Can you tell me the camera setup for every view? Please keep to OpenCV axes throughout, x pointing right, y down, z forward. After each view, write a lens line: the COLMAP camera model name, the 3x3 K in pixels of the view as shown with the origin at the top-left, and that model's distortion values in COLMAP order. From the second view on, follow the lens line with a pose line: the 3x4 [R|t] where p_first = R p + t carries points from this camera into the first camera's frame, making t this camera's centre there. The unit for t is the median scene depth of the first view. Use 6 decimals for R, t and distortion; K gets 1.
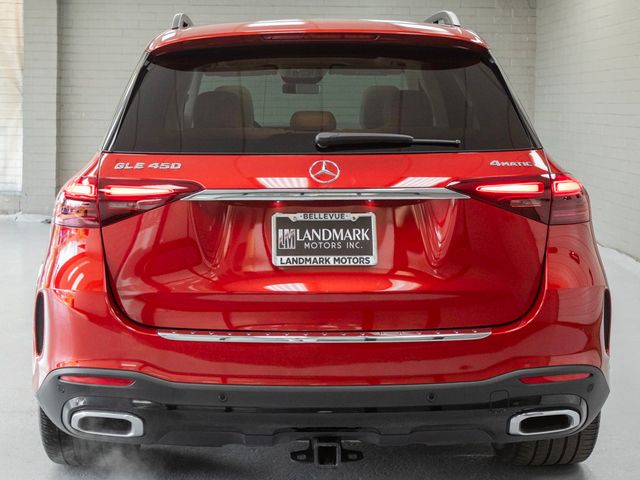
lens RADIAL K [[943.4, 0, 374.3], [0, 943.4, 240.9], [0, 0, 1]] dist [0.020322, 0.032940]
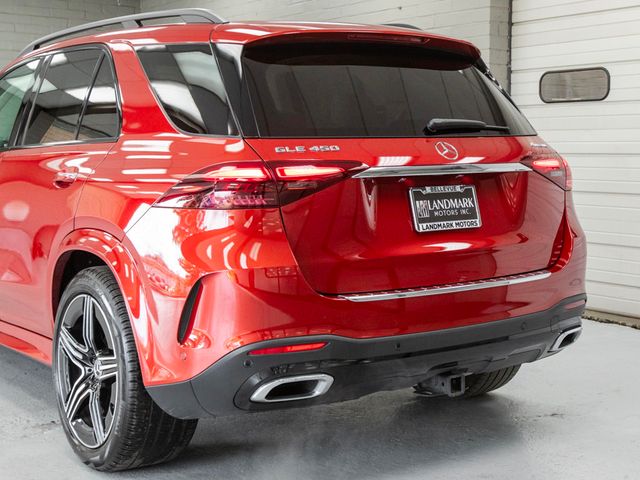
lens RADIAL K [[1046.4, 0, 319.9], [0, 1046.4, 271.9], [0, 0, 1]] dist [0.007819, -0.076249]
pose [[0.826231, -0.079182, 0.557738, -0.938045], [0.060411, 0.996817, 0.052025, 0.000573], [-0.560082, -0.009291, 0.828385, -0.019341]]
